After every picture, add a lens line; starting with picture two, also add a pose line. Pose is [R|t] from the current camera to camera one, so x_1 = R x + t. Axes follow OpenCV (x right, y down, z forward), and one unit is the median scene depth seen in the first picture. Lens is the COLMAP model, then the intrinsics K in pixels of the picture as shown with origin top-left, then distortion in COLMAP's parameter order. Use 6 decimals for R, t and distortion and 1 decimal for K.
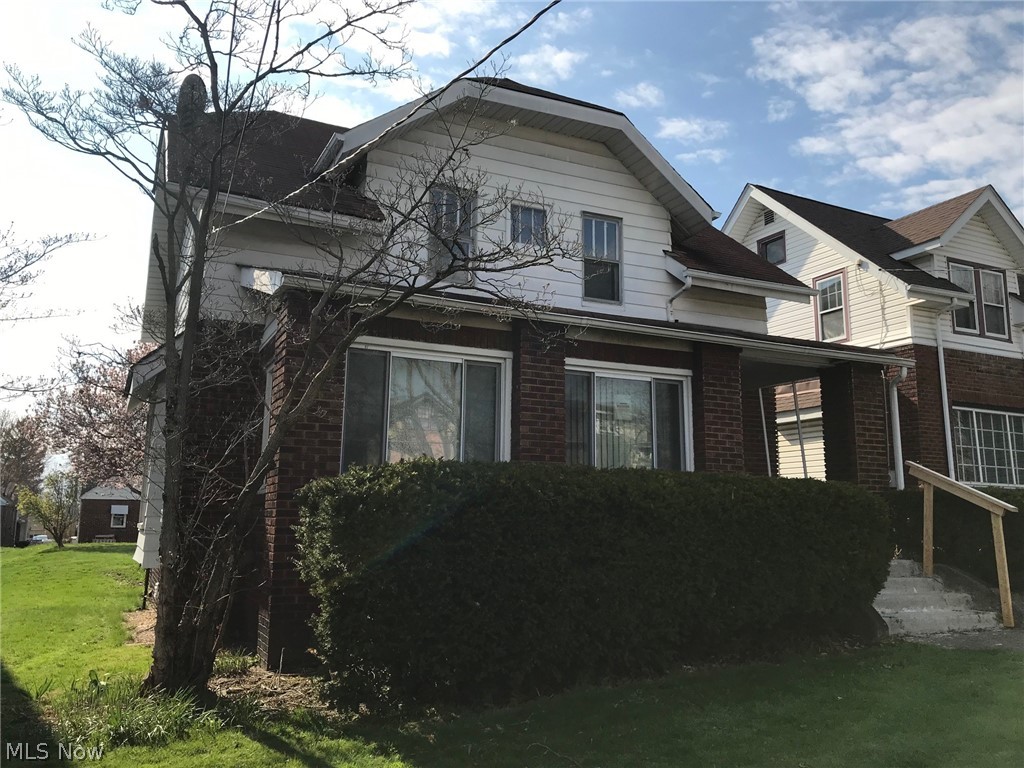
lens RADIAL K [[843.4, 0, 505.0], [0, 843.4, 366.9], [0, 0, 1]] dist [0.042520, -0.041203]
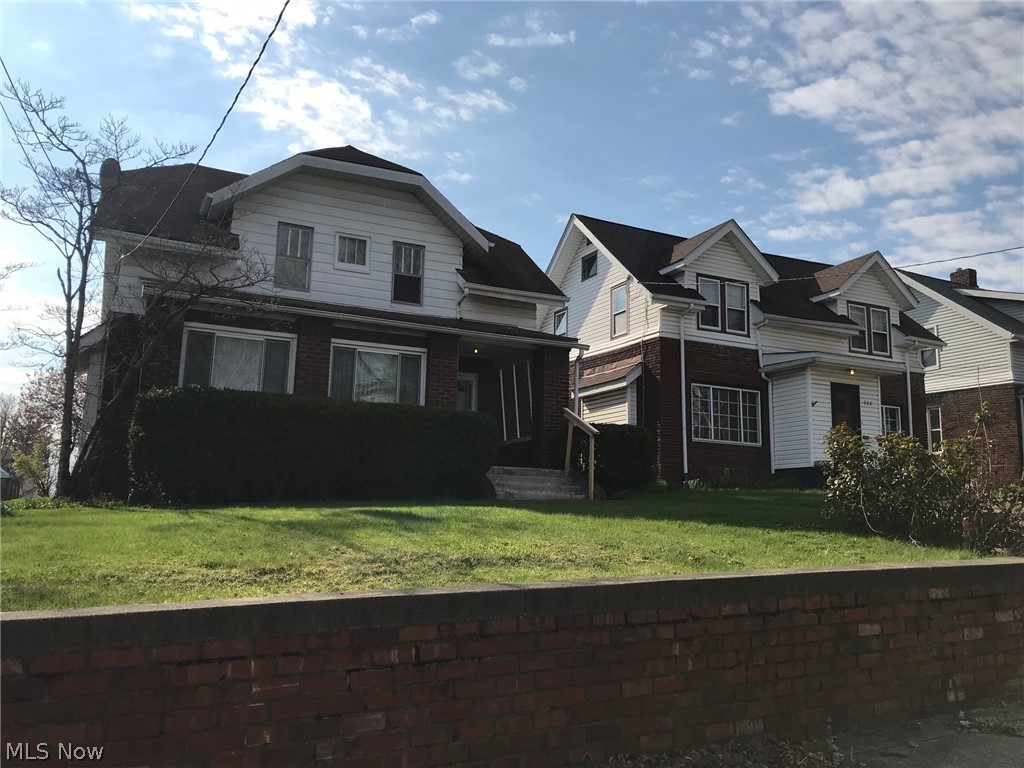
lens RADIAL K [[843.4, 0, 505.0], [0, 843.4, 366.9], [0, 0, 1]] dist [0.042520, -0.041203]
pose [[0.999884, 0.009667, -0.011752, 0.291980], [-0.009665, 0.999953, 0.000251, 0.027566], [0.011754, -0.000138, 0.999931, -0.427564]]
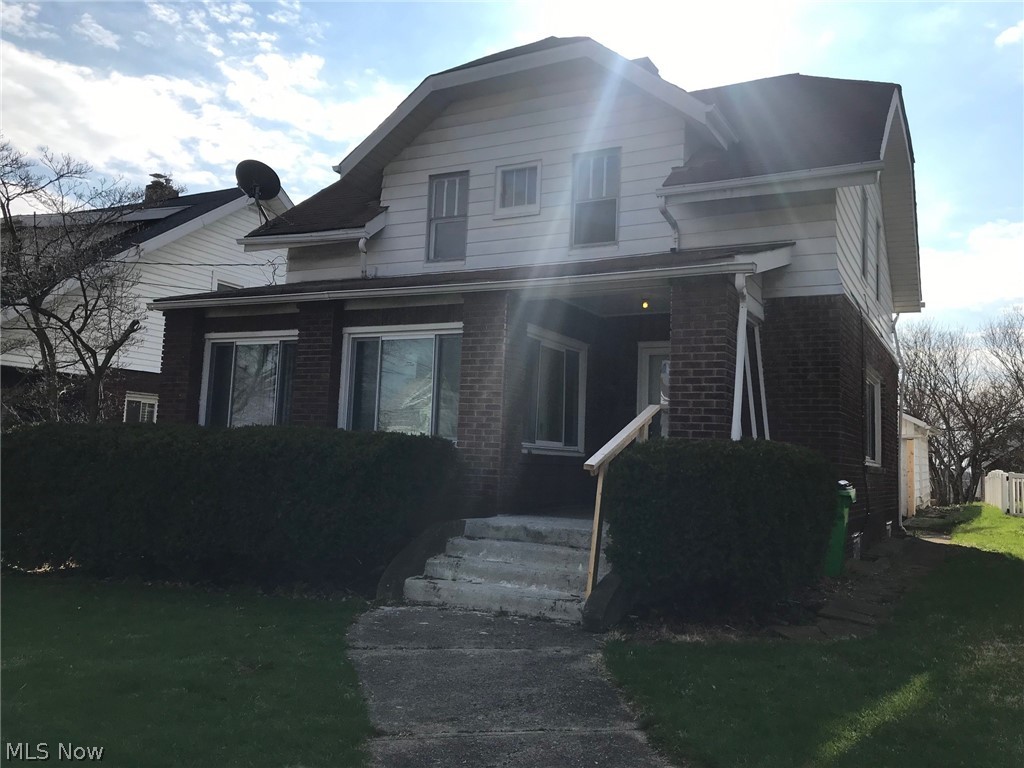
lens RADIAL K [[843.4, 0, 505.0], [0, 843.4, 366.9], [0, 0, 1]] dist [0.042520, -0.041203]
pose [[0.592374, -0.078655, -0.801815, 0.768494], [0.109890, 0.993810, -0.016303, 0.057708], [0.798134, -0.078454, 0.597350, 0.345248]]
